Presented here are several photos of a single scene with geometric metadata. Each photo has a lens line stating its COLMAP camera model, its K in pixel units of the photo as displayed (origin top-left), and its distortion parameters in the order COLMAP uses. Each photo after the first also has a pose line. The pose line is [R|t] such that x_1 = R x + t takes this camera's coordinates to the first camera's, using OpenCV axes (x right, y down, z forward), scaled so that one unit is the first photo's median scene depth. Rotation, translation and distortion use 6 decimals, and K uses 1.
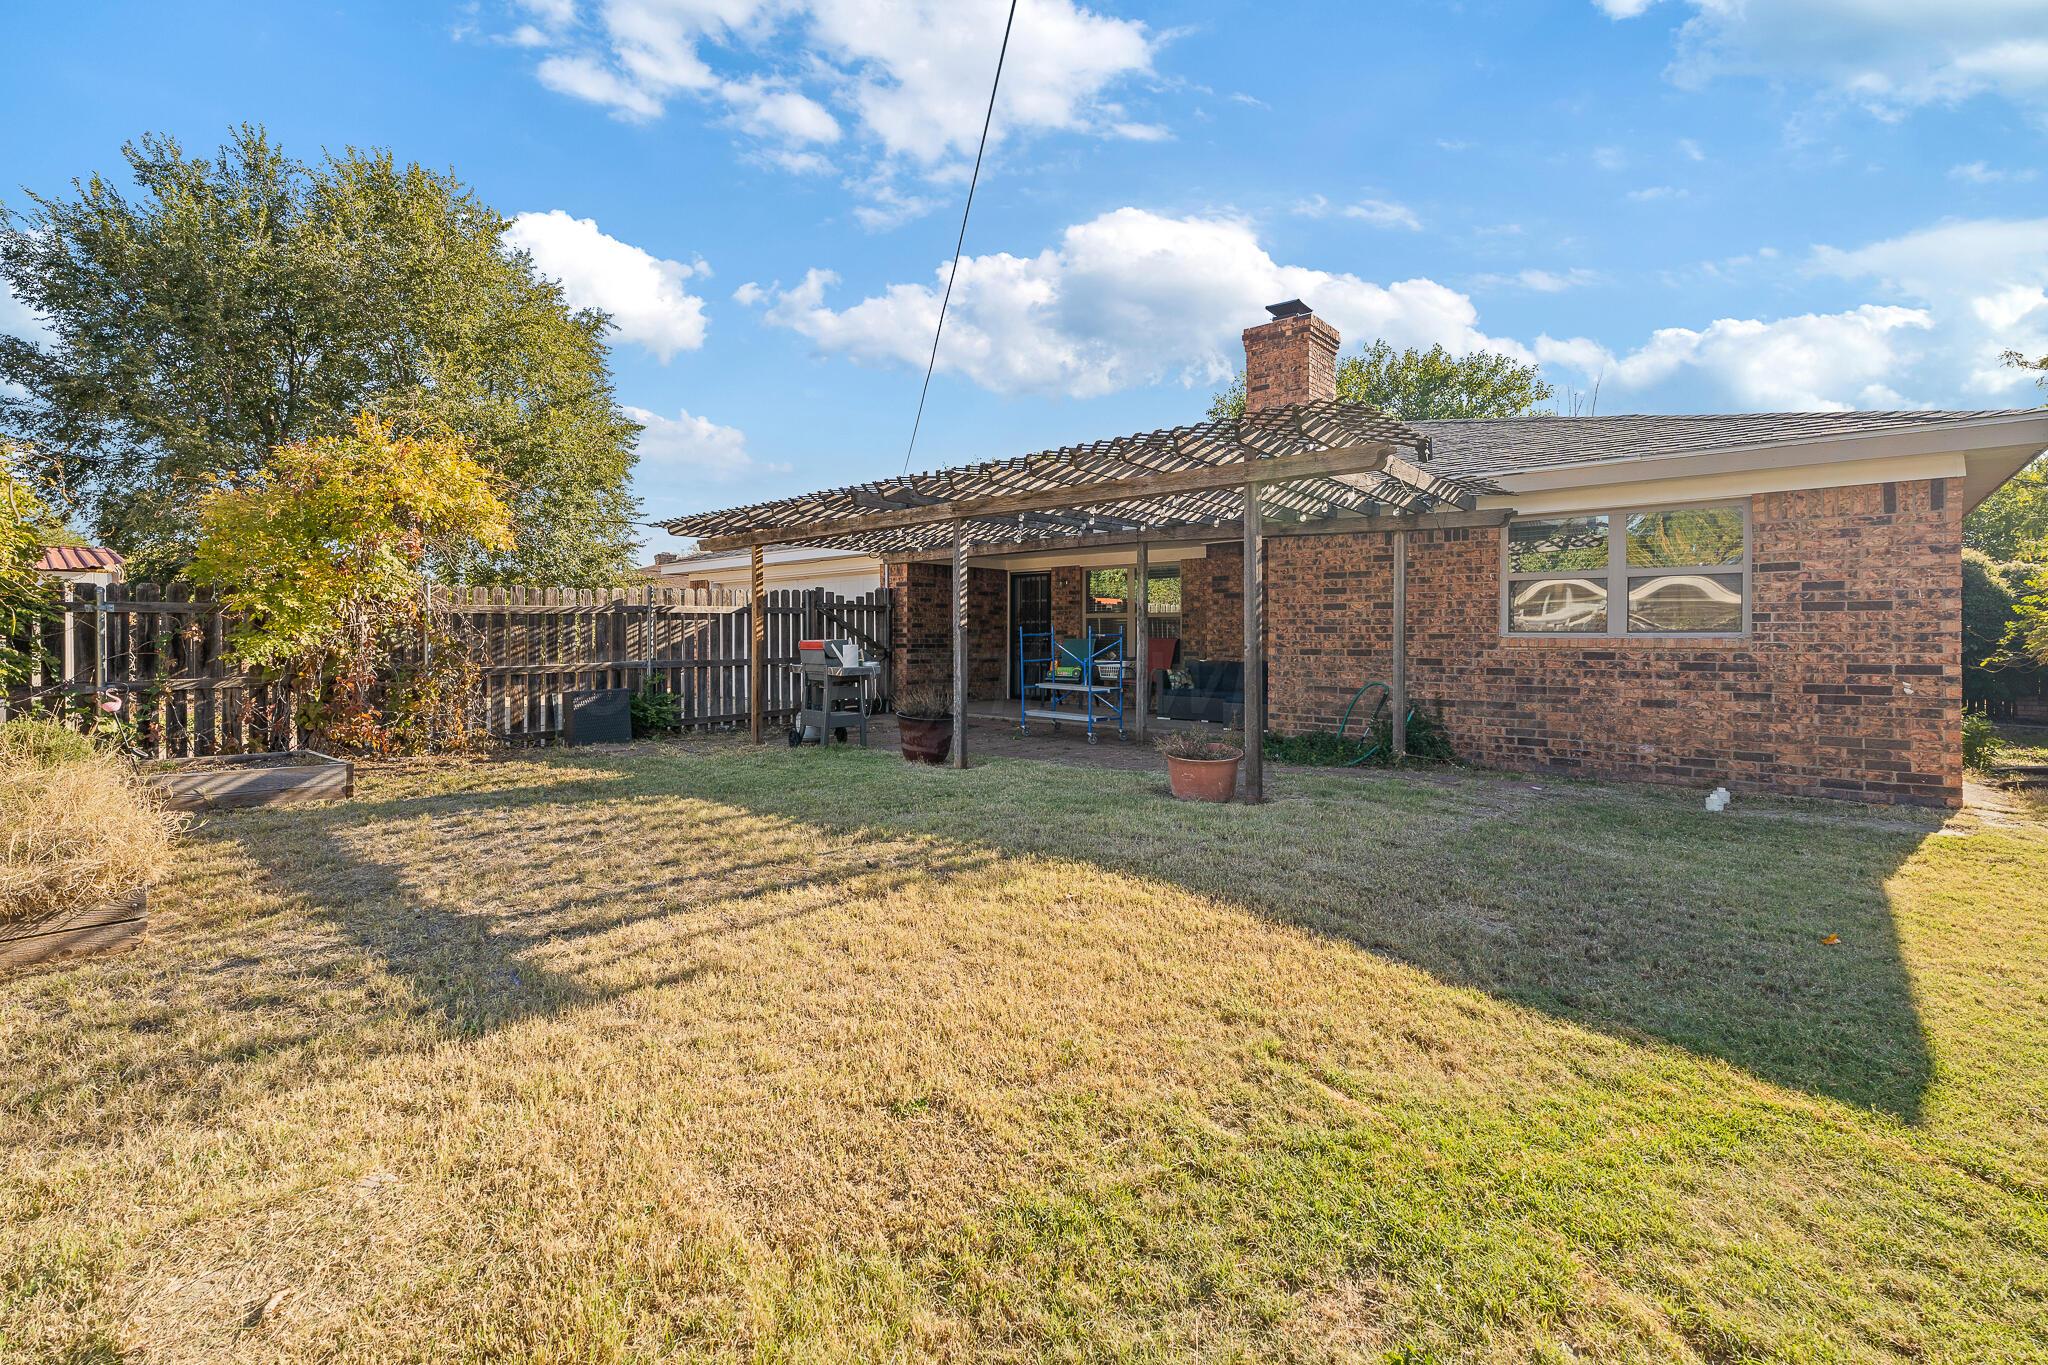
lens RADIAL K [[935.1, 0, 1024.8], [0, 935.1, 637.4], [0, 0, 1]] dist [-0.001417, -0.000166]
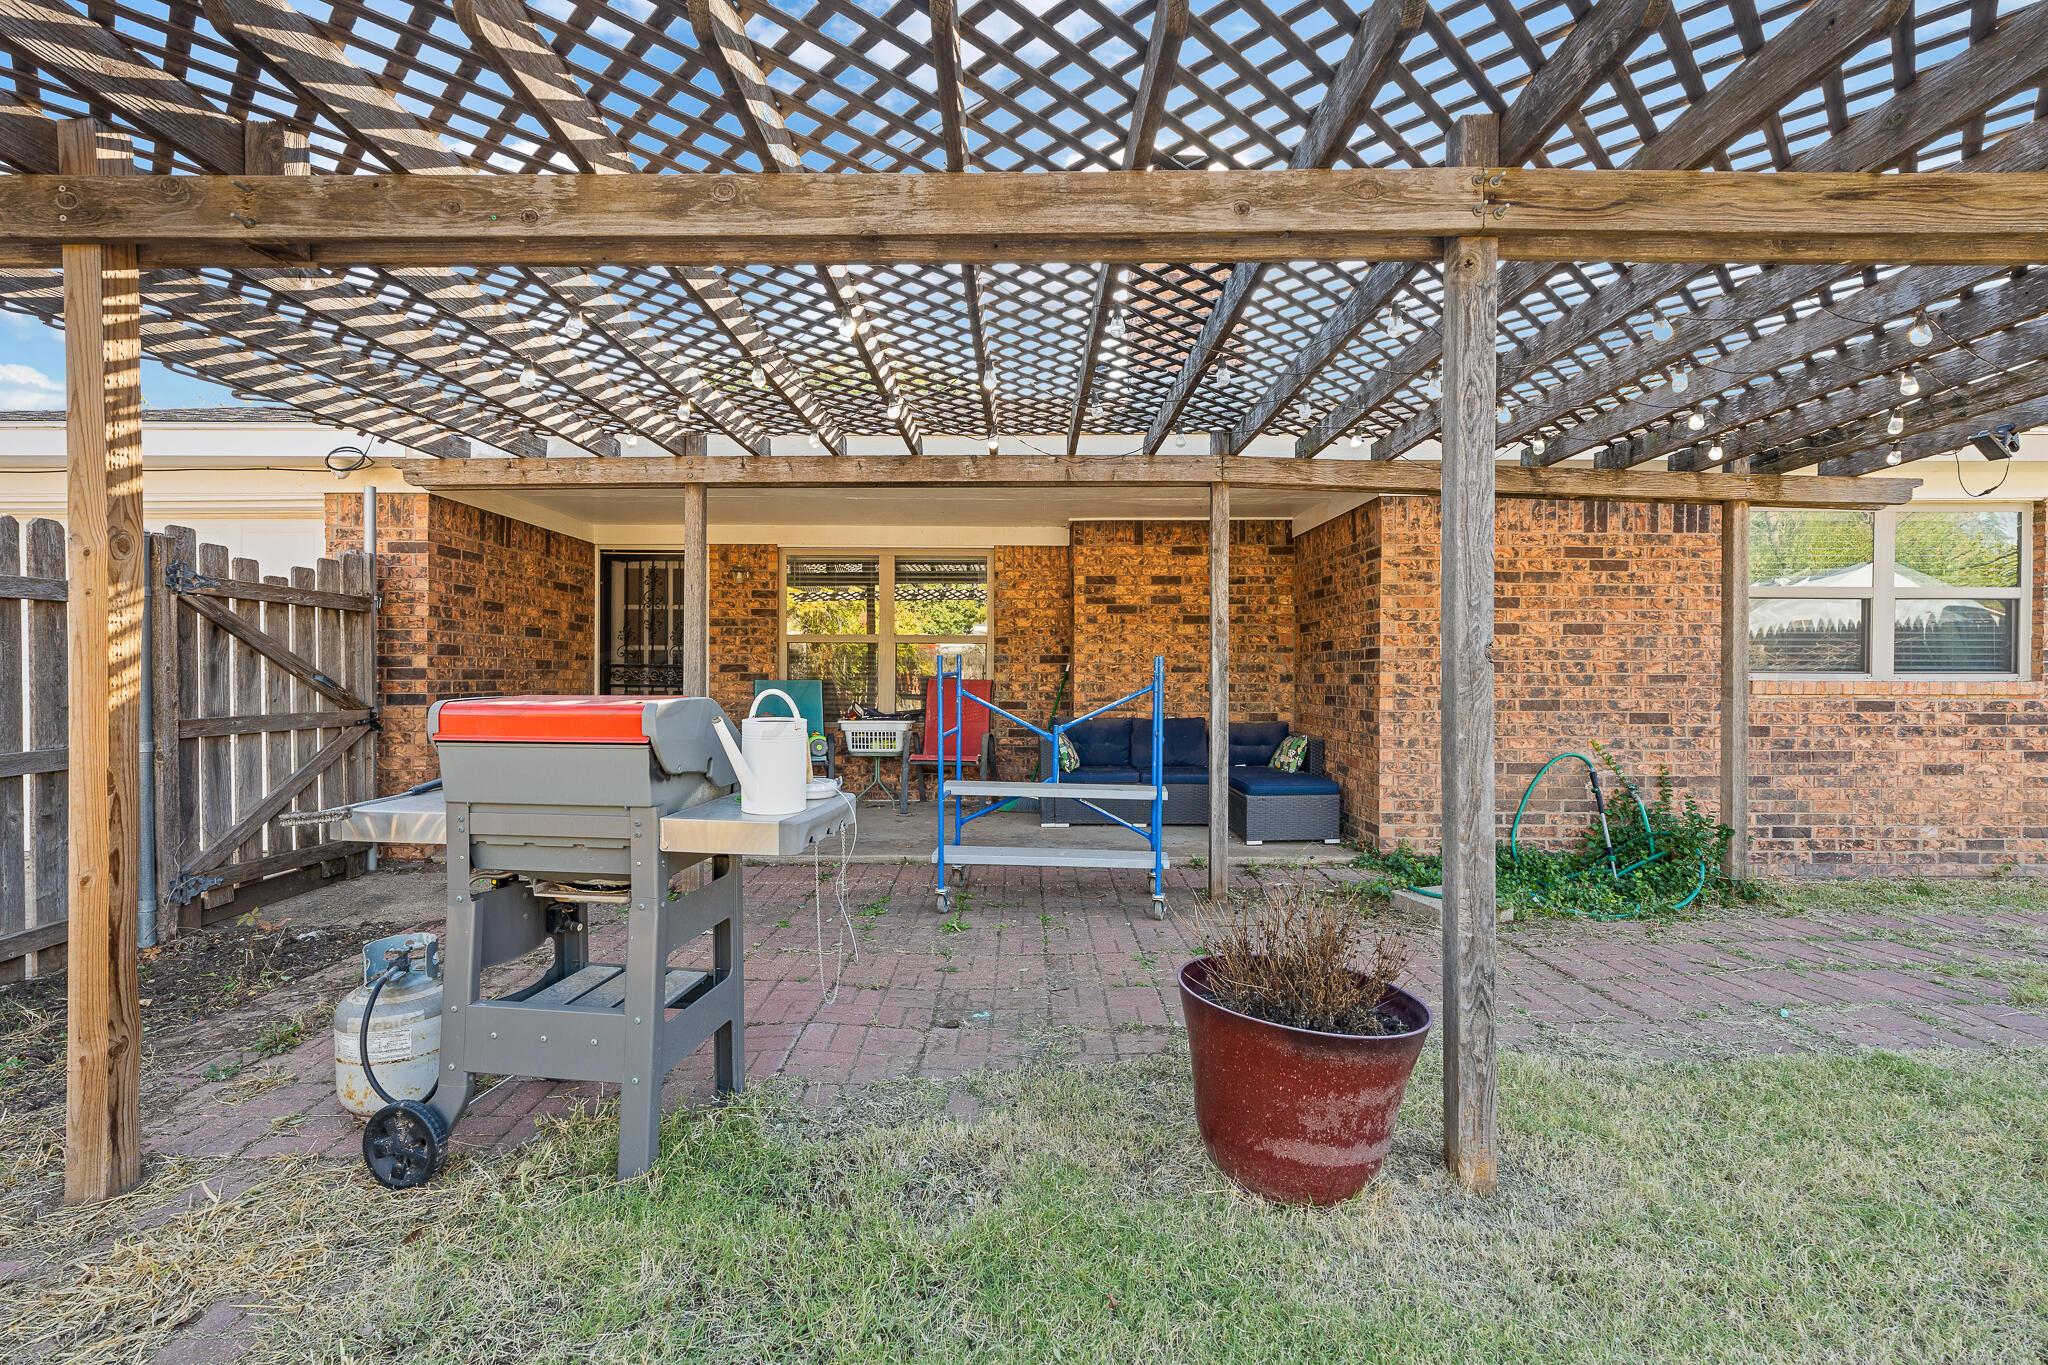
lens RADIAL K [[940.0, 0, 1024.0], [0, 940.0, 682.5], [0, 0, 1]] dist [0.001658, 0.000005]
pose [[0.744486, -0.006157, 0.667610, -0.330310], [-0.001131, 0.999944, 0.010484, -0.004900], [-0.667637, -0.008561, 0.744438, 0.838066]]
